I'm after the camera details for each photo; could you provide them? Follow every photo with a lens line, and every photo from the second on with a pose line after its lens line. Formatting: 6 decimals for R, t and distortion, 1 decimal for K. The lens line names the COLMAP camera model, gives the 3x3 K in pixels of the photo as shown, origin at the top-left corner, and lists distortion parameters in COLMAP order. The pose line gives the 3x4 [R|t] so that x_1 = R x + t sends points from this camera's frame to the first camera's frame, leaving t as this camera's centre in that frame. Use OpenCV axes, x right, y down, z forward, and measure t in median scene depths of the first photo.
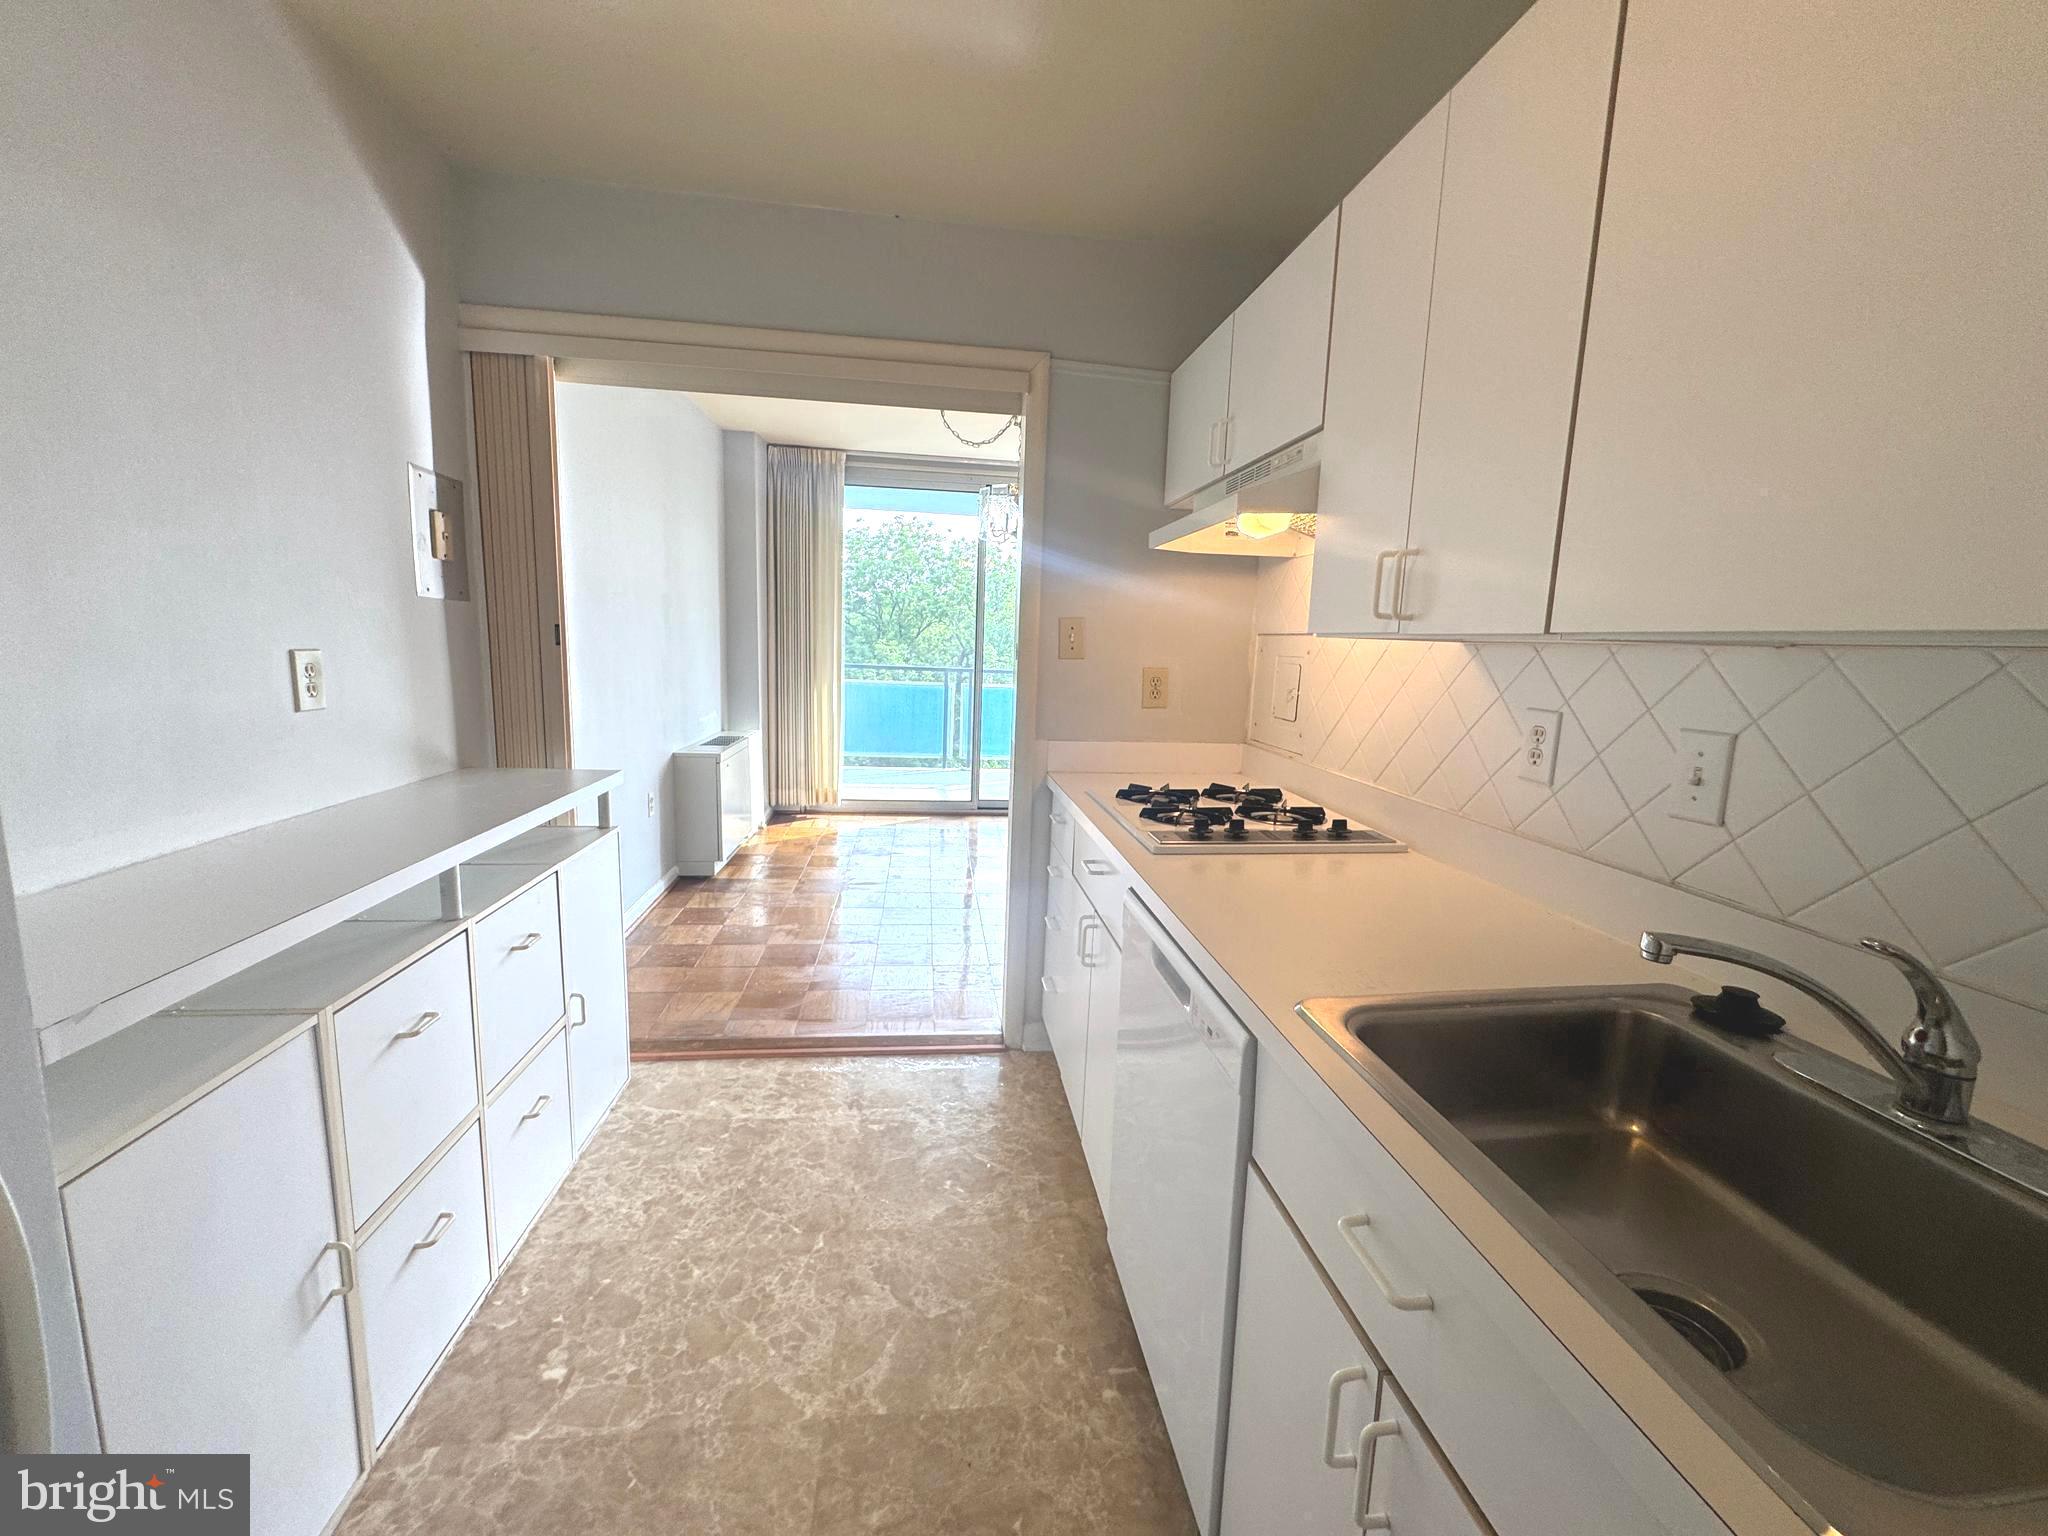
lens RADIAL K [[820.6, 0, 1024.0], [0, 820.6, 769.3], [0, 0, 1]] dist [-0.002673, 0.000867]
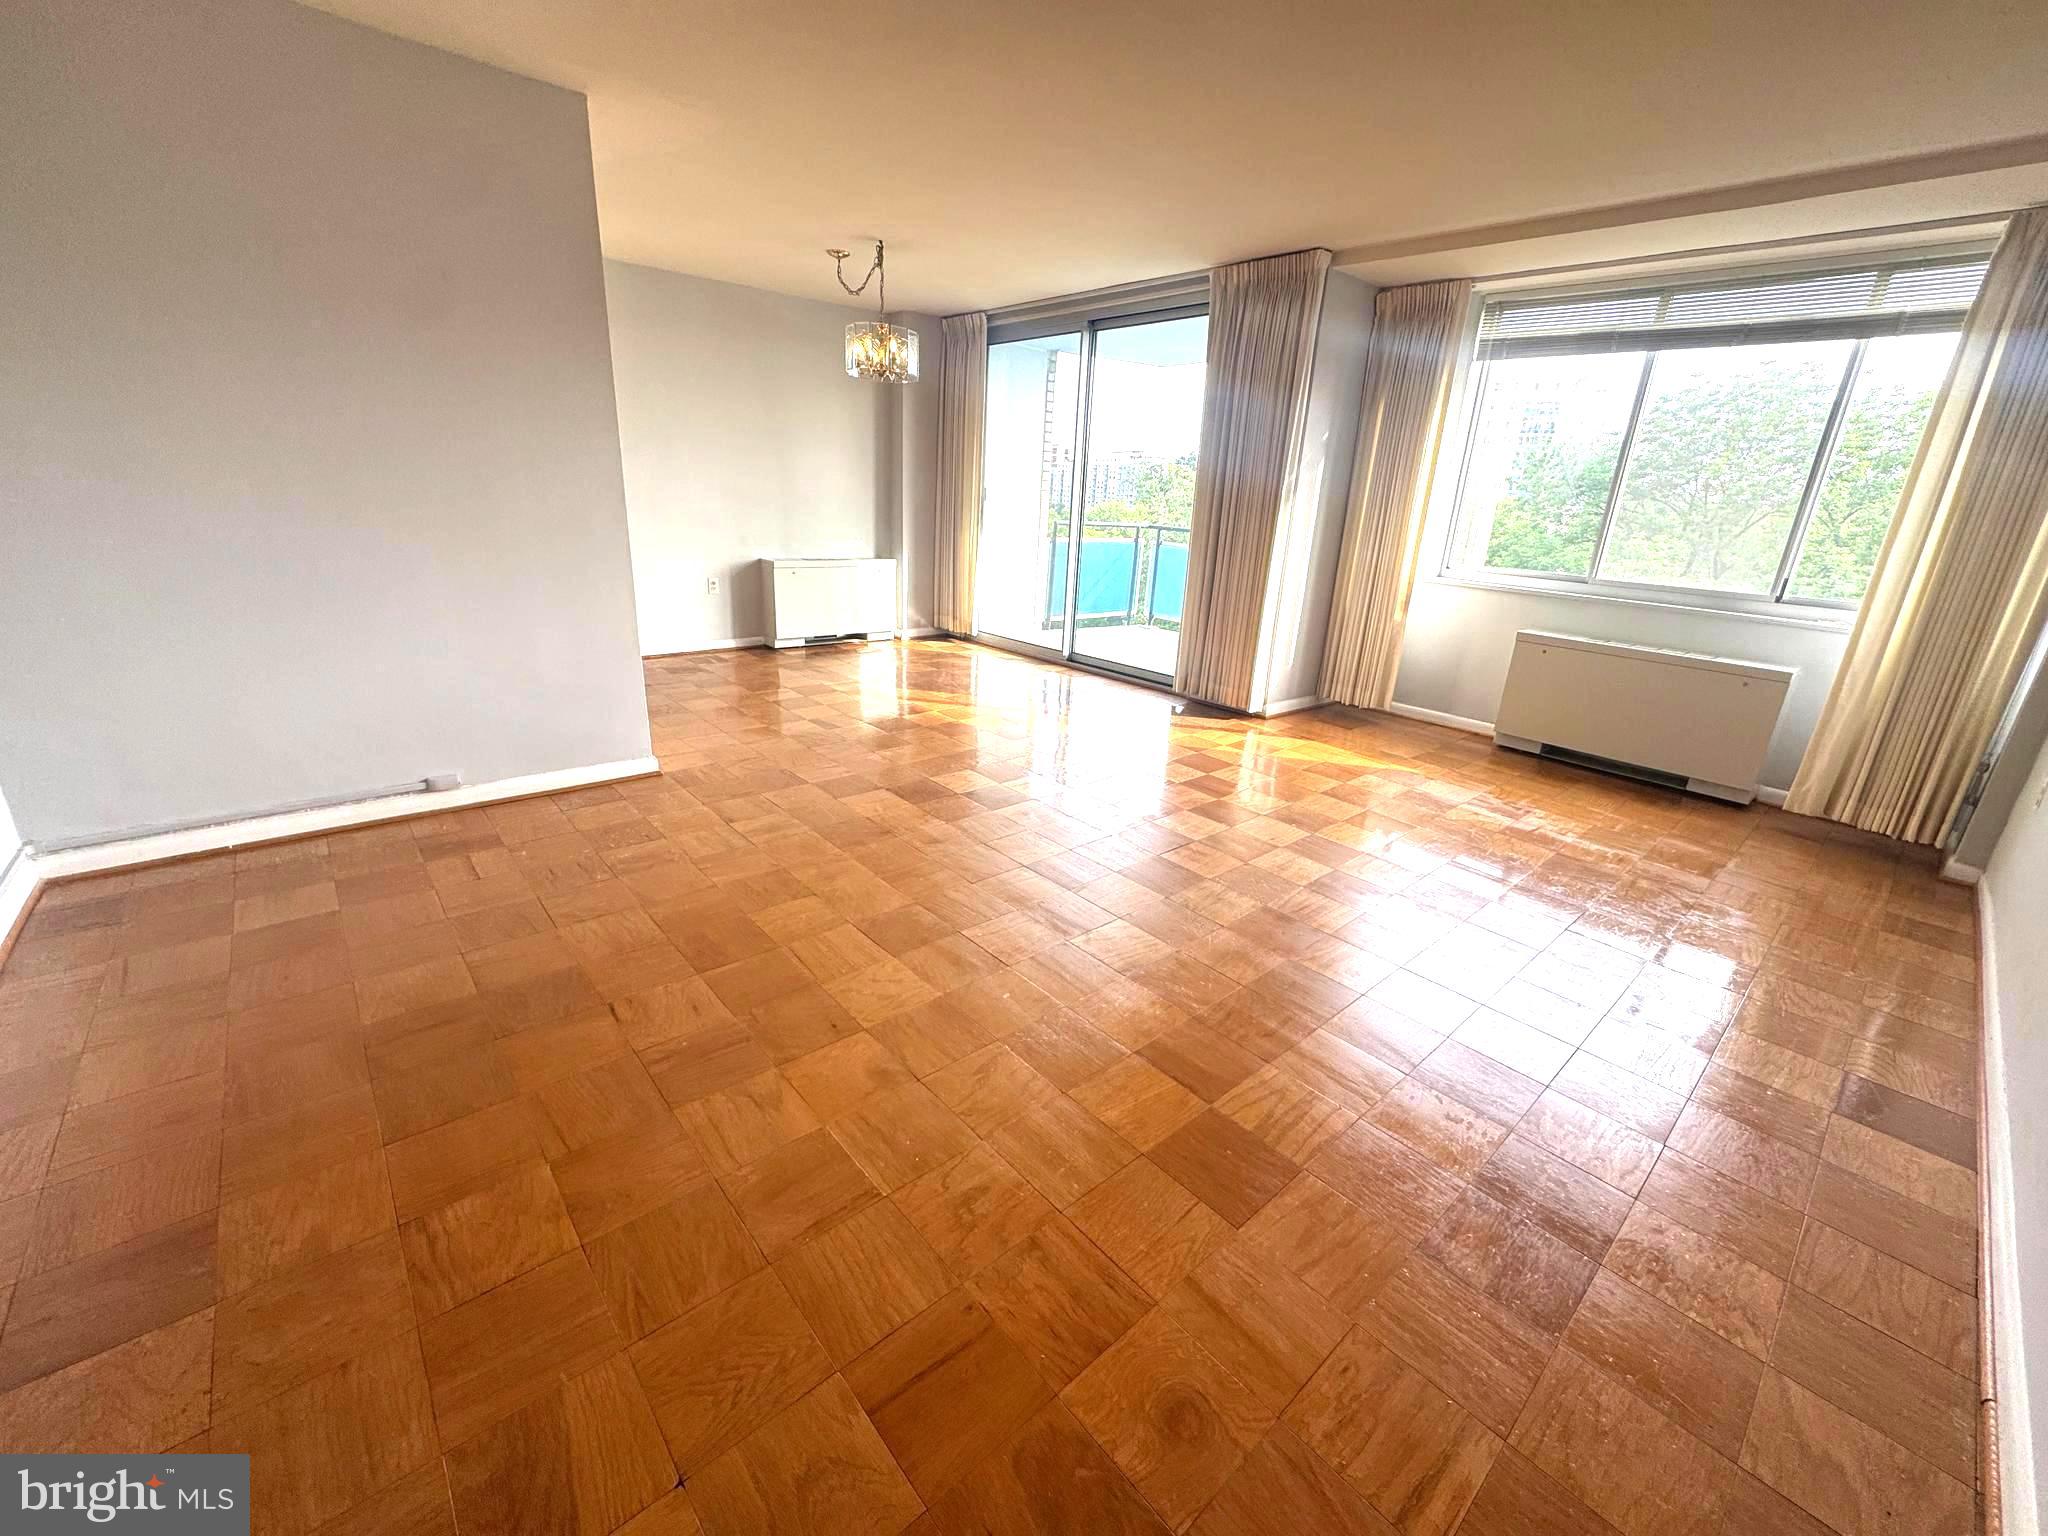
lens RADIAL K [[820.6, 0, 1025.4], [0, 820.6, 764.7], [0, 0, 1]] dist [-0.002673, 0.000867]
pose [[0.567884, 0.246474, -0.785340, 0.727826], [-0.156903, 0.969034, 0.190668, -0.011297], [0.808016, 0.014945, 0.588971, 0.345851]]
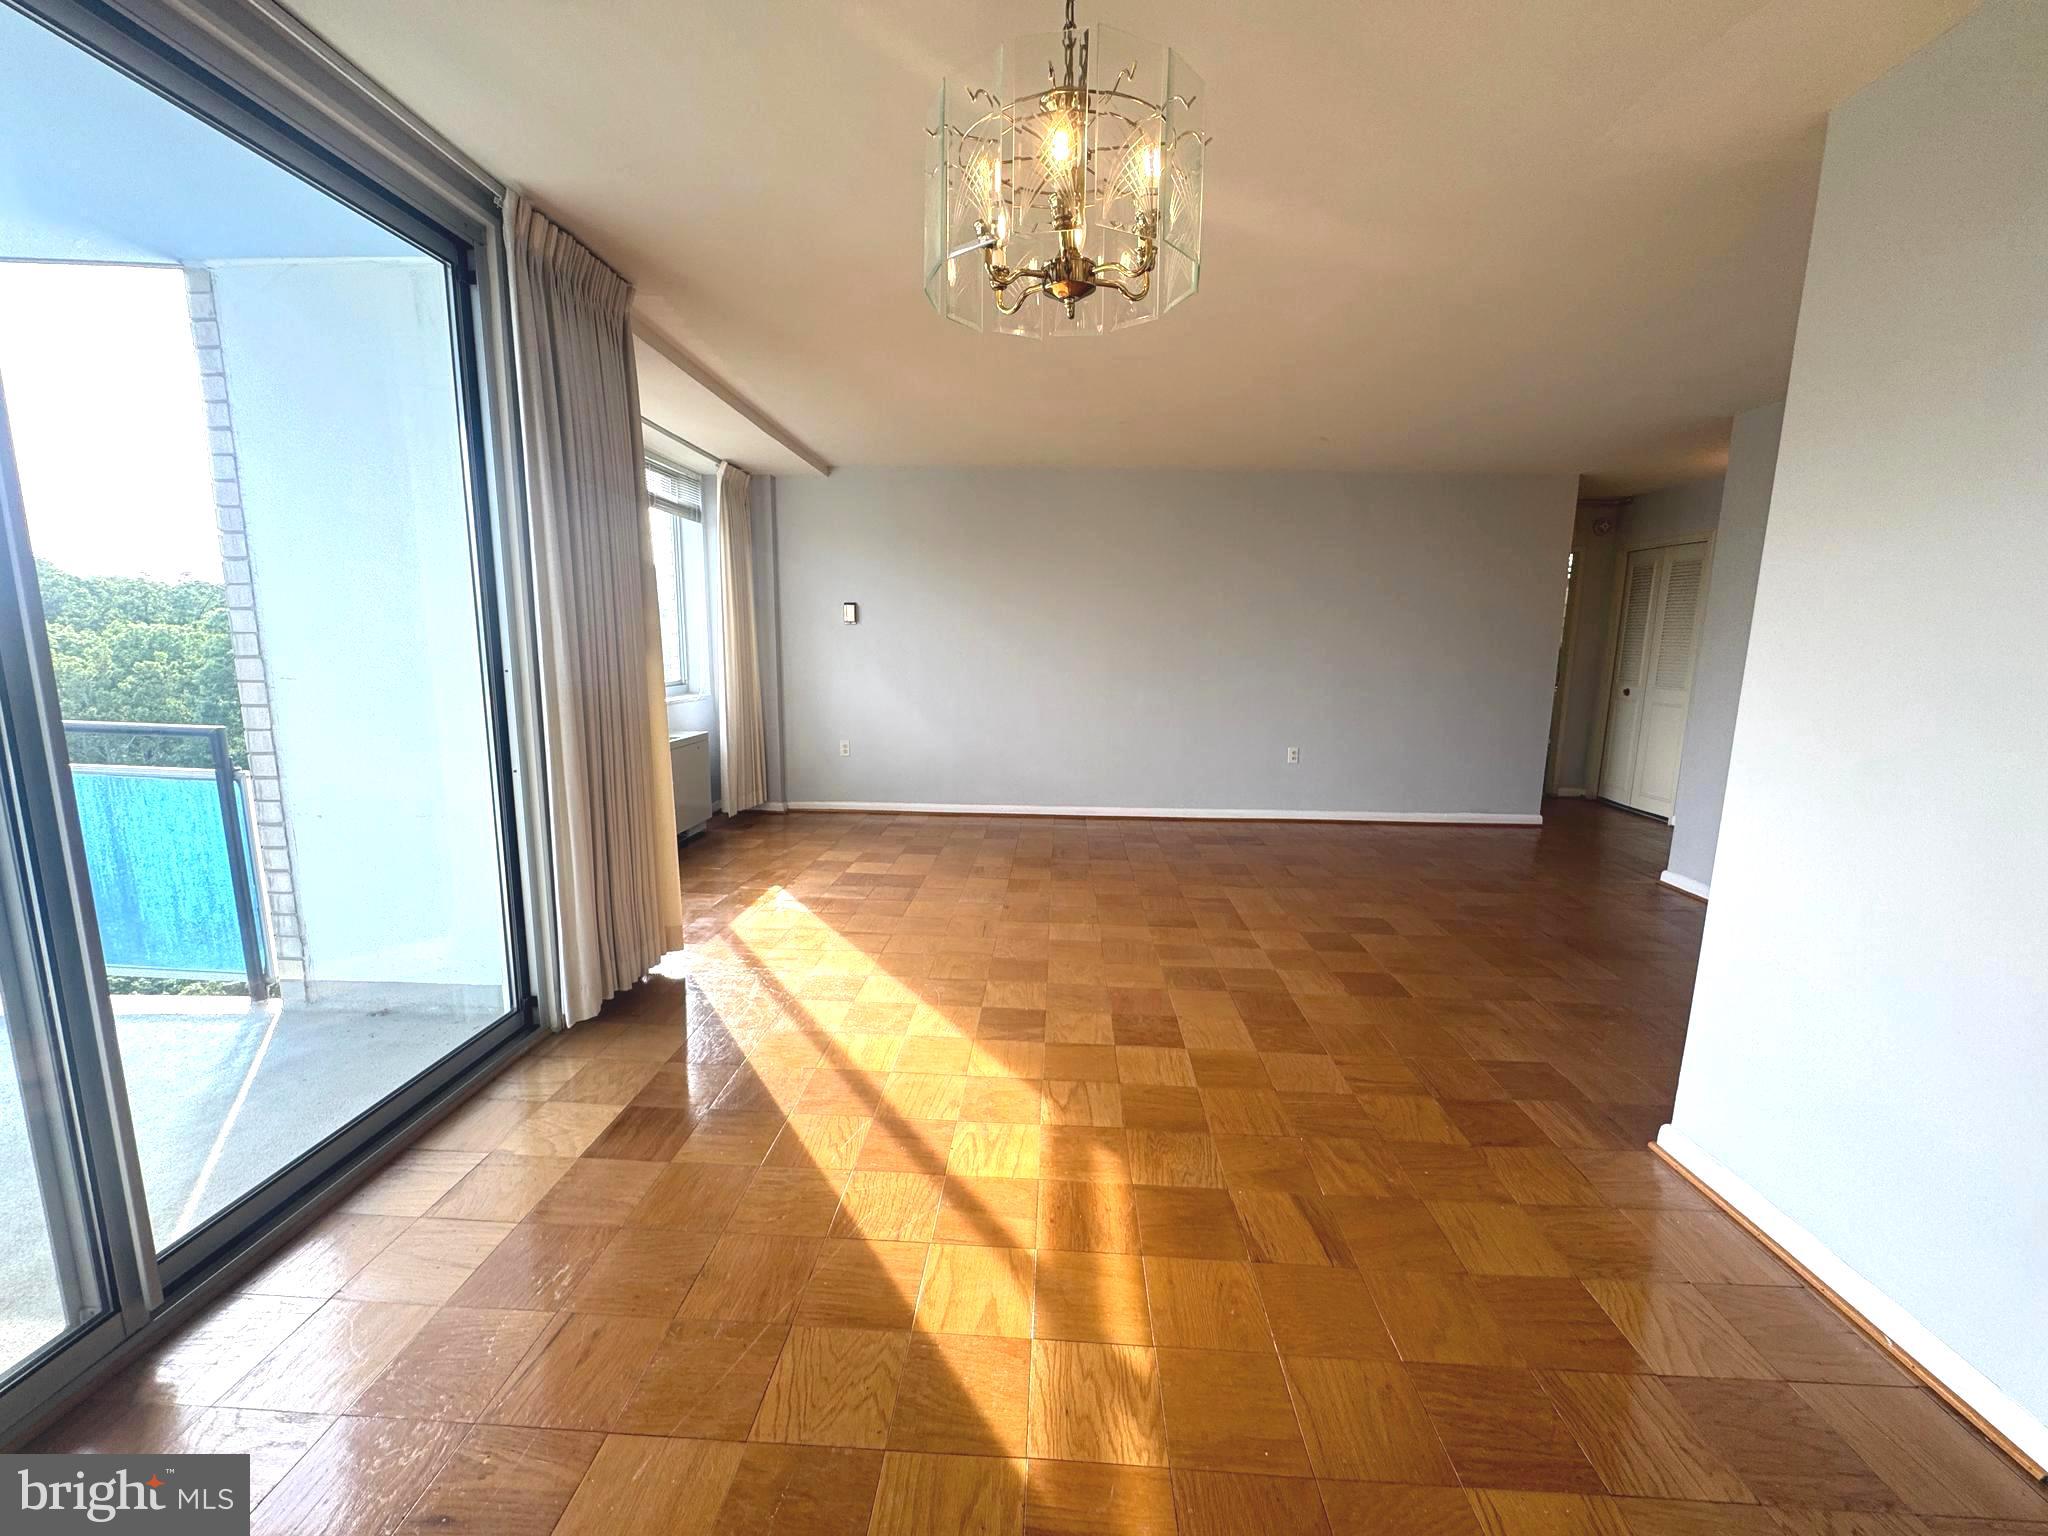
lens RADIAL K [[820.6, 0, 1016.4], [0, 820.6, 765.6], [0, 0, 1]] dist [-0.002673, 0.000867]
pose [[0.170514, -0.193361, 0.966197, -0.217220], [0.145610, 0.974736, 0.169372, -0.114139], [-0.974537, 0.111808, 0.194361, 0.655733]]
